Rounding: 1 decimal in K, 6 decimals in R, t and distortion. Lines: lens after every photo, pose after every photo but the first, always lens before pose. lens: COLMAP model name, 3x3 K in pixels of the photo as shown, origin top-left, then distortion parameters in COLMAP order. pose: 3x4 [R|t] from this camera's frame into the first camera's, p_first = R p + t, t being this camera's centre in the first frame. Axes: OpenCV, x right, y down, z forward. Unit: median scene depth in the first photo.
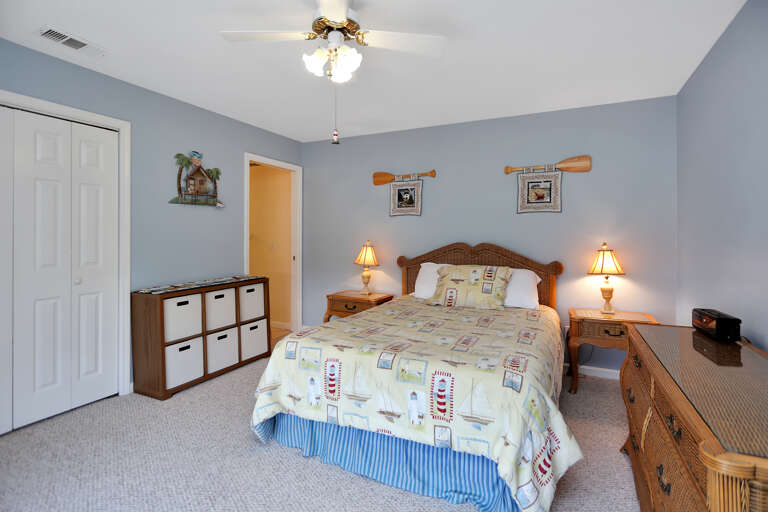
lens RADIAL K [[374.0, 0, 386.0], [0, 374.0, 236.0], [0, 0, 1]] dist [-0.017207, 0.000073]
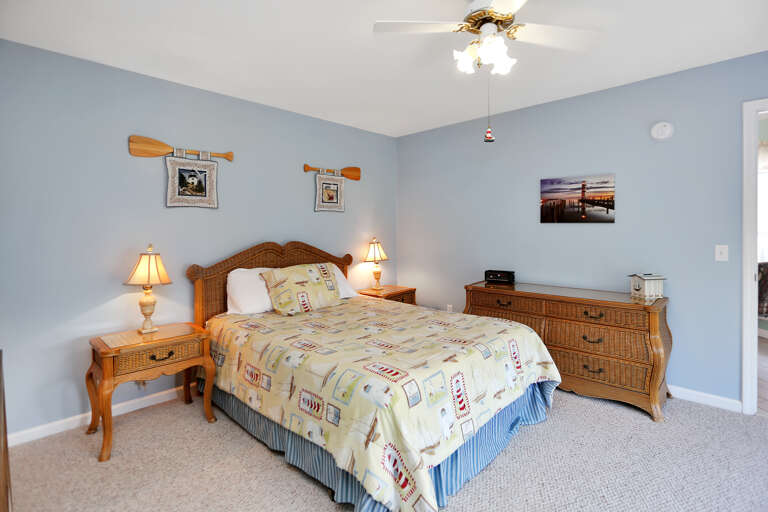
lens RADIAL K [[374.0, 0, 386.0], [0, 374.0, 236.0], [0, 0, 1]] dist [-0.017207, 0.000073]
pose [[0.298761, -0.027709, 0.953925, -0.577044], [0.011472, 0.999610, 0.025443, -0.016245], [-0.954259, 0.003342, 0.298963, 0.491313]]
